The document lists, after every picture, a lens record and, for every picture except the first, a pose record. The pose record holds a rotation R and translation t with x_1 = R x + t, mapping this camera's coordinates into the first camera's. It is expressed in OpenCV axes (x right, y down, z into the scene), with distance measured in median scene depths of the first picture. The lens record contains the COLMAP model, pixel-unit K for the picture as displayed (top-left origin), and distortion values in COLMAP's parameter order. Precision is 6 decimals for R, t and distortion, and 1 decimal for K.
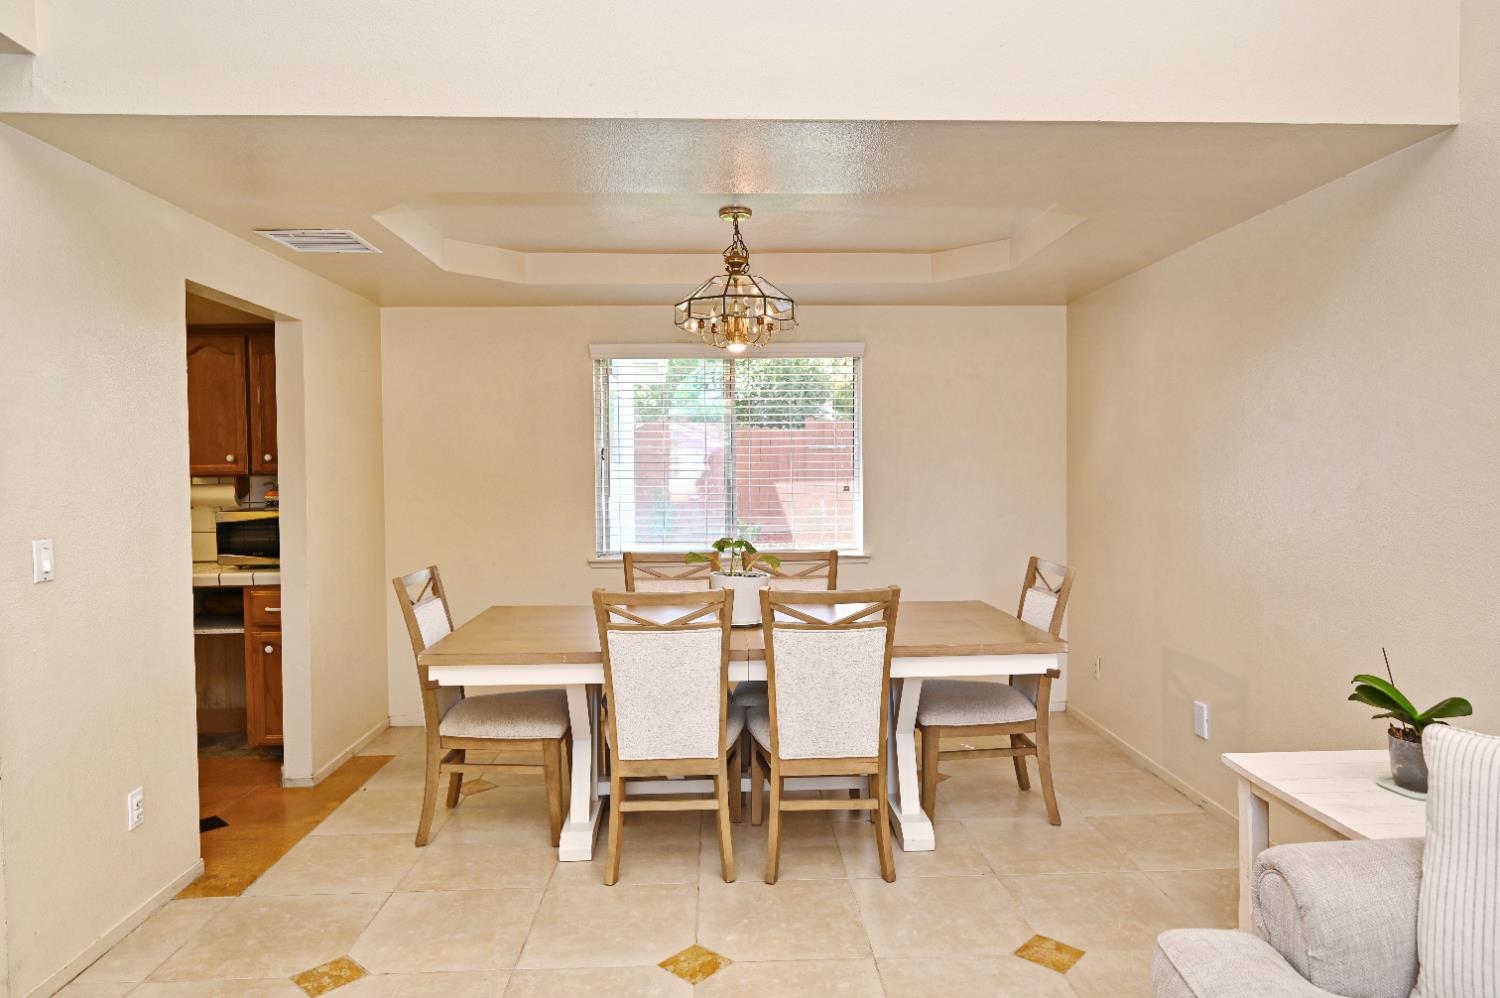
lens RADIAL K [[917.6, 0, 749.6], [0, 917.6, 515.1], [0, 0, 1]] dist [0.003672, 0.000180]
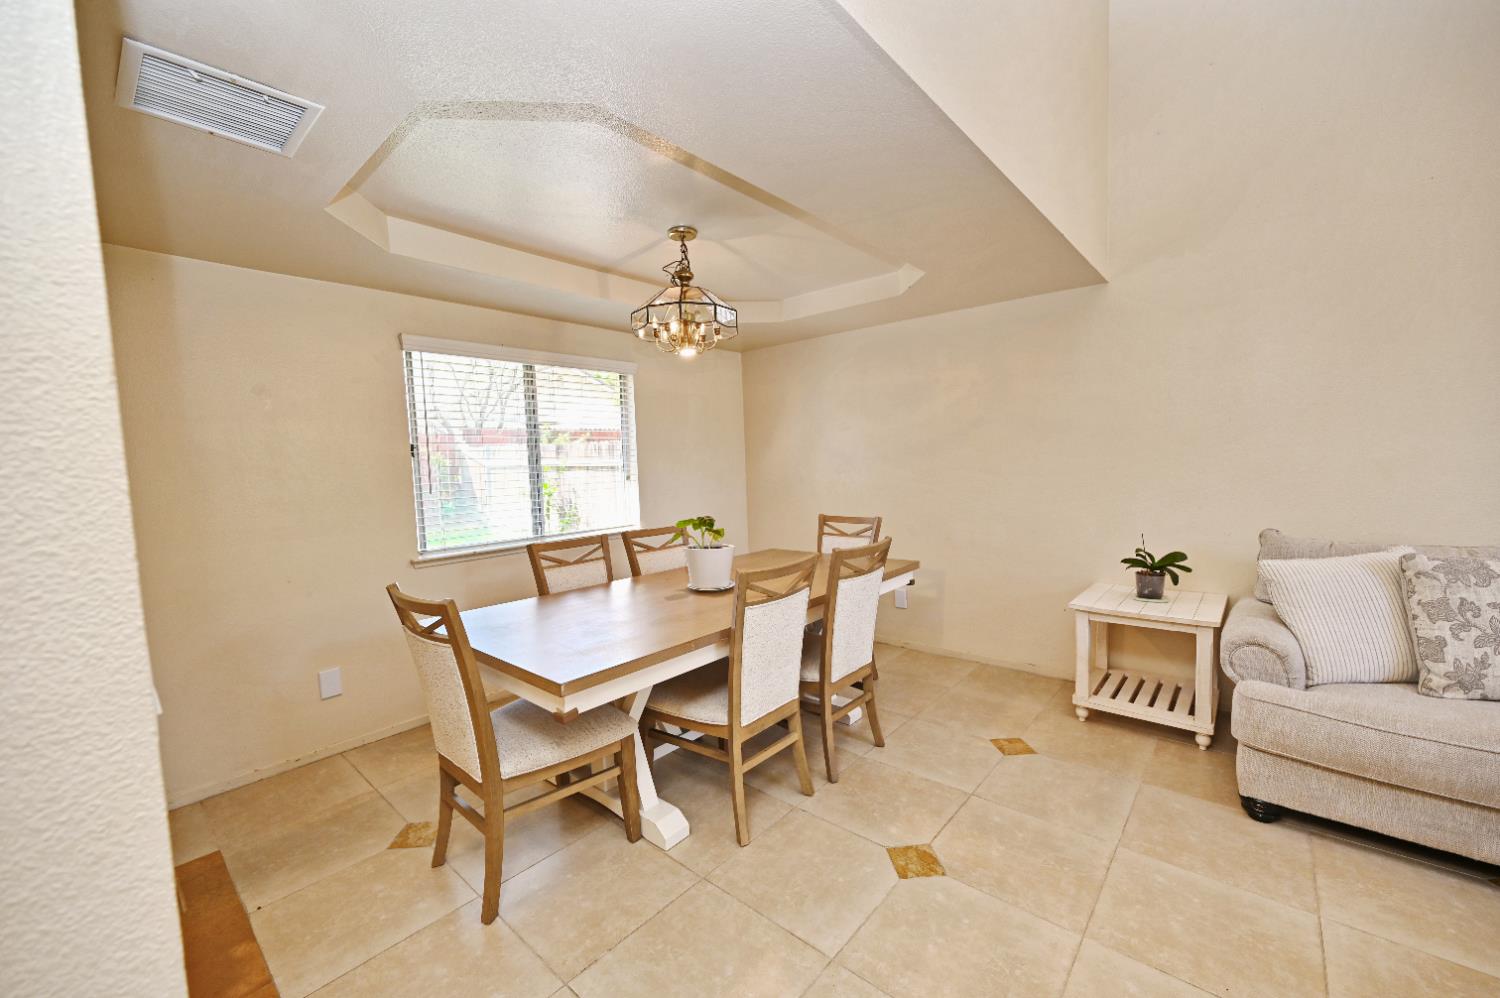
lens RADIAL K [[592.6, 0, 752.5], [0, 592.6, 502.8], [0, 0, 1]] dist [0.001351, 0.000068]
pose [[0.686497, -0.067426, 0.723999, -0.615740], [0.062114, 0.997490, 0.034000, -0.017171], [-0.724475, 0.021629, 0.688962, 0.508222]]
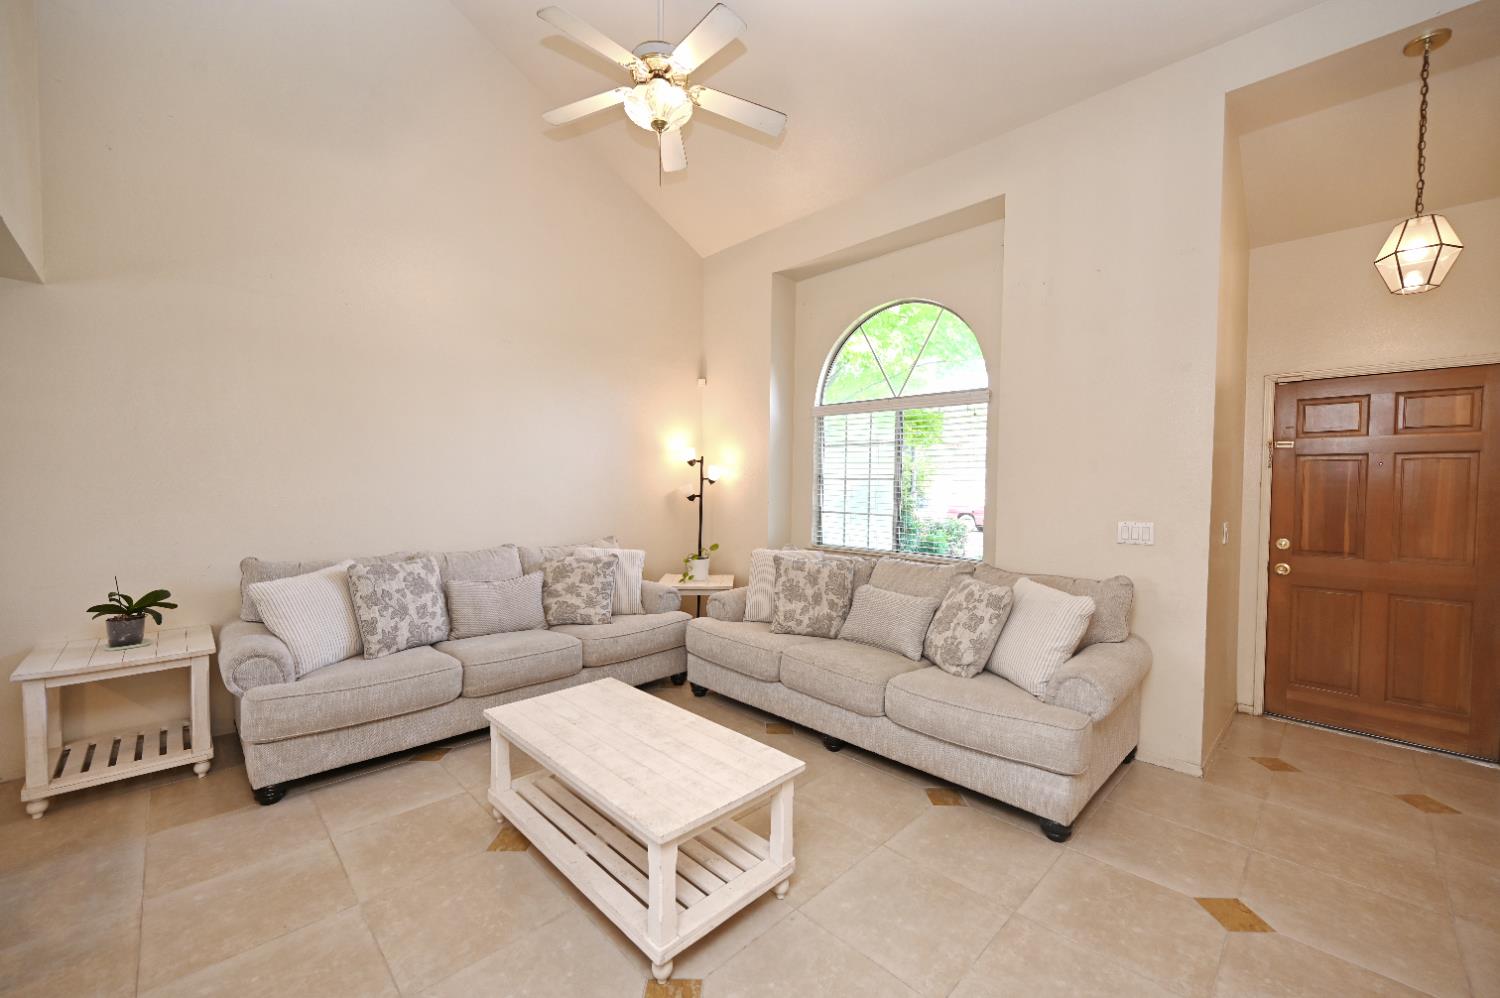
lens RADIAL K [[592.6, 0, 752.5], [0, 592.6, 502.8], [0, 0, 1]] dist [0.001351, 0.000068]
pose [[-0.670123, -0.017768, 0.742037, -0.759781], [0.032122, 0.998083, 0.052907, -0.018844], [-0.741554, 0.059290, -0.668268, 0.589552]]
